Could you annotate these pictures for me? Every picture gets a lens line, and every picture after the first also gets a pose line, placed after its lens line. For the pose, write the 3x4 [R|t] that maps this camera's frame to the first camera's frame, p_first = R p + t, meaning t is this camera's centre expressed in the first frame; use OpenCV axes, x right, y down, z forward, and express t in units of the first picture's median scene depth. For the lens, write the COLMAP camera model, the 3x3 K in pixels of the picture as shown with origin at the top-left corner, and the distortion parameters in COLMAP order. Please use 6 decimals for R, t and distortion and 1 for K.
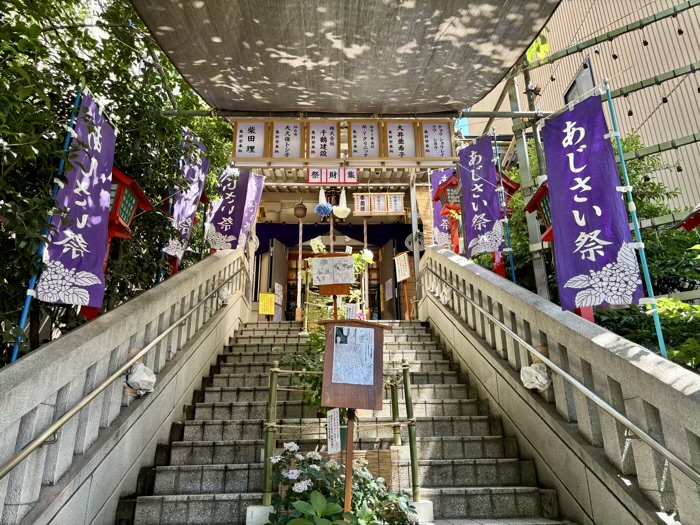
lens RADIAL K [[532.8, 0, 342.5], [0, 532.8, 262.7], [0, 0, 1]] dist [0.011487, 0.001798]
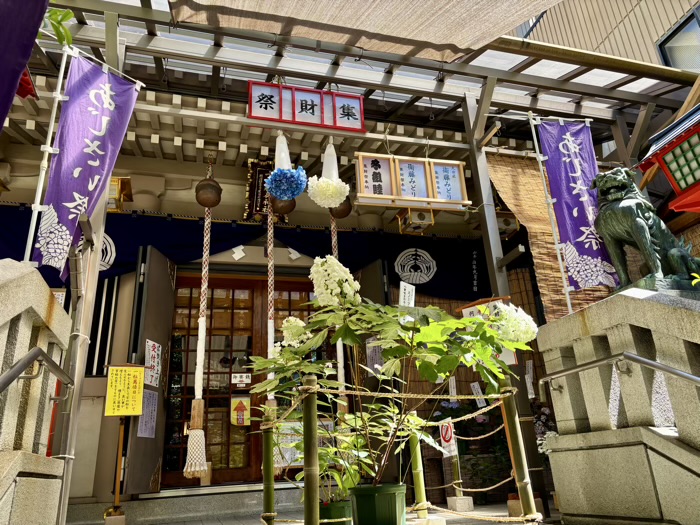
lens RADIAL K [[532.8, 0, 351.7], [0, 532.8, 262.1], [0, 0, 1]] dist [0.011487, 0.001798]
pose [[0.965828, 0.054094, 0.253476, -0.087949], [-0.046876, 0.998307, -0.034433, -0.026394], [-0.254910, 0.021375, 0.966729, 0.587697]]
